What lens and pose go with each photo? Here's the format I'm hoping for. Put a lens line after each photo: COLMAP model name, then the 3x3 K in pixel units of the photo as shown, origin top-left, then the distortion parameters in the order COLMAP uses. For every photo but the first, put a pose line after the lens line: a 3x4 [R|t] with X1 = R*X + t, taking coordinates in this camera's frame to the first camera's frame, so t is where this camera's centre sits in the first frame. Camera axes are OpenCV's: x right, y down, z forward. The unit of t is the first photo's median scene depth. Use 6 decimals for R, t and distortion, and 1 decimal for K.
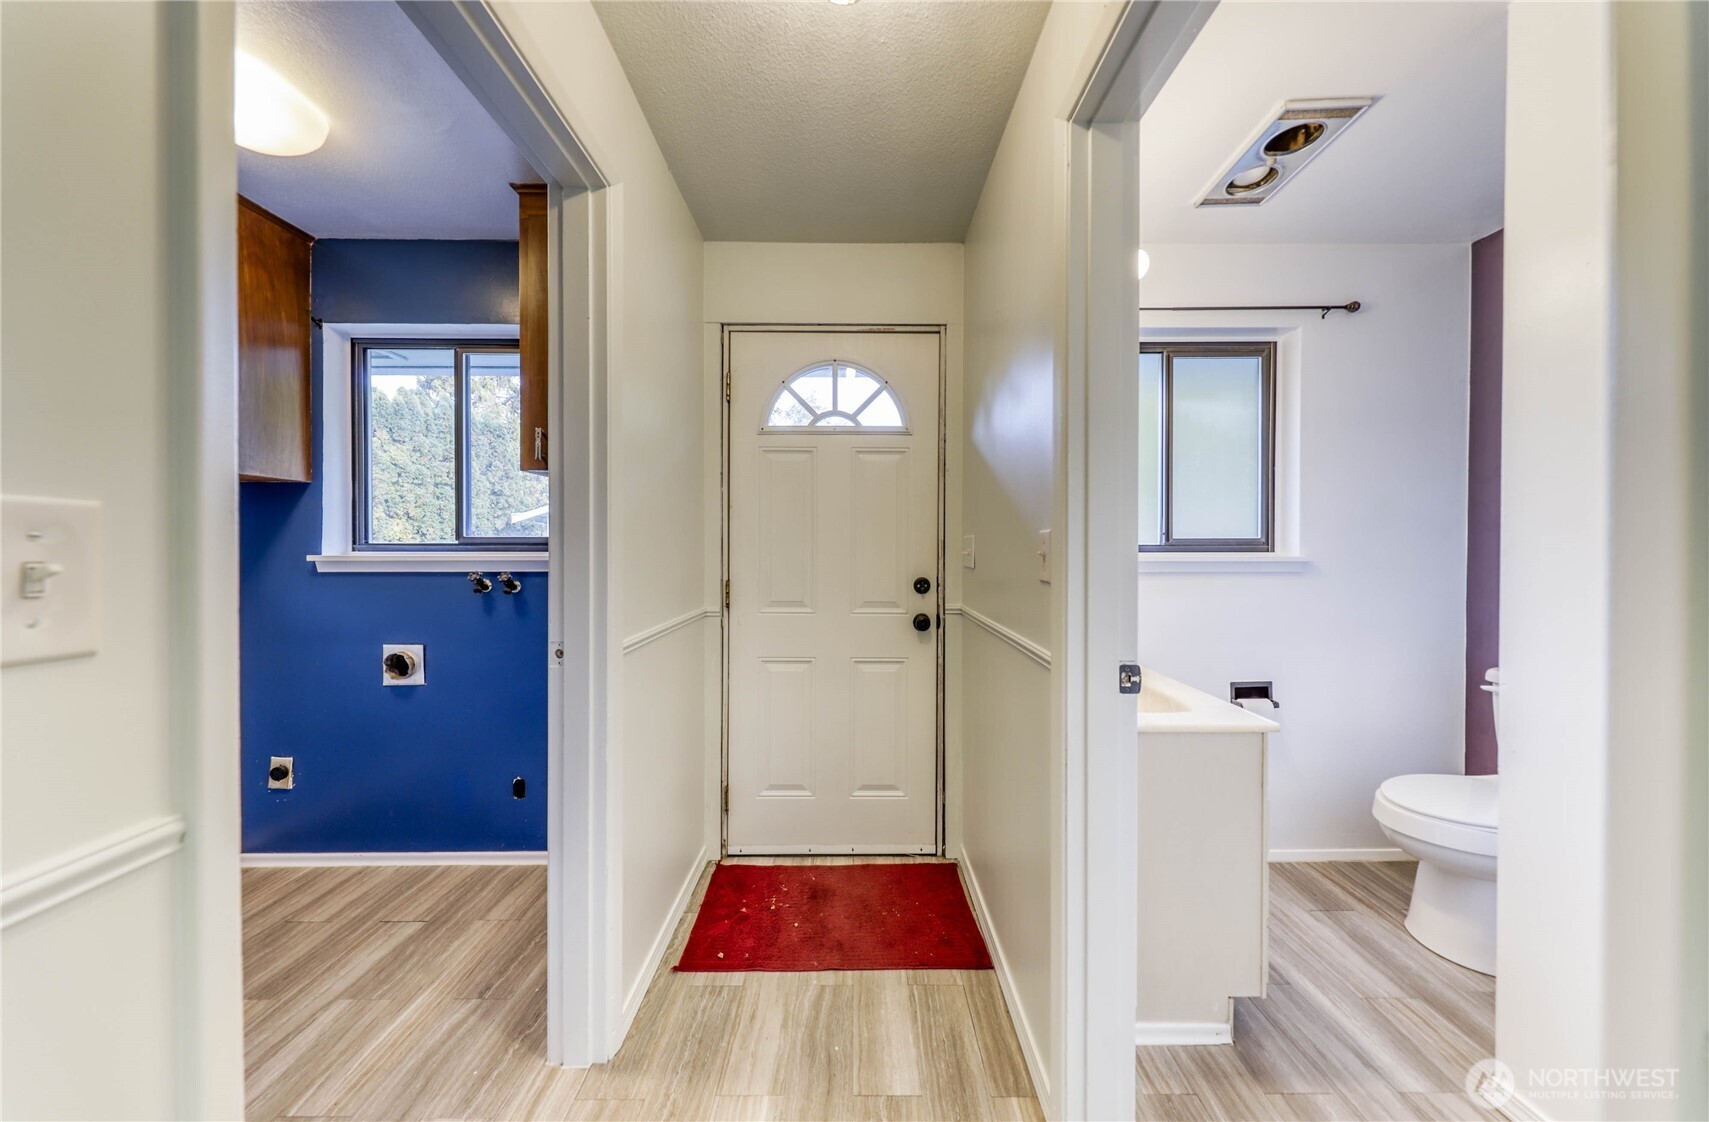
lens RADIAL K [[556.2, 0, 857.9], [0, 556.2, 552.9], [0, 0, 1]] dist [0.000094, -0.000083]
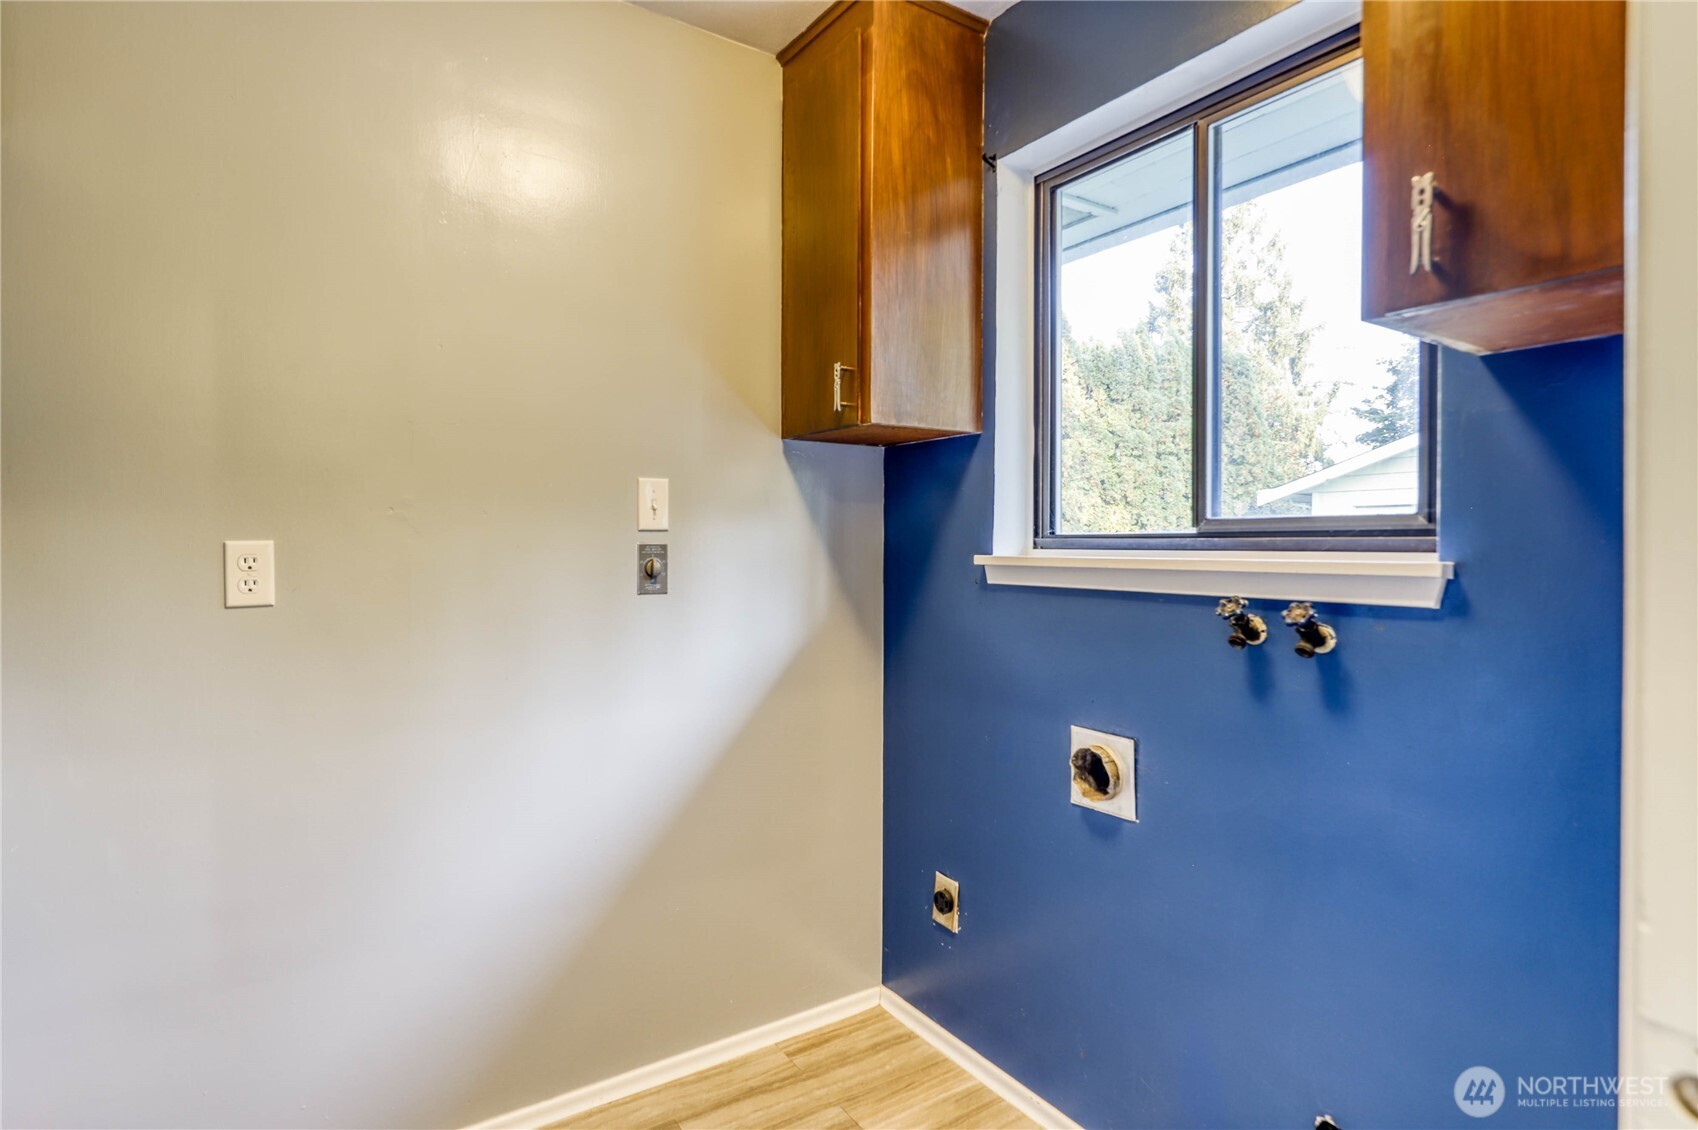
lens RADIAL K [[877.6, 0, 848.8], [0, 877.6, 546.5], [0, 0, 1]] dist [0.000795, -0.000014]
pose [[0.550668, 0.002316, -0.834721, -0.259681], [-0.007670, 0.999968, -0.002285, -0.001724], [0.834689, 0.007661, 0.550668, 0.343693]]
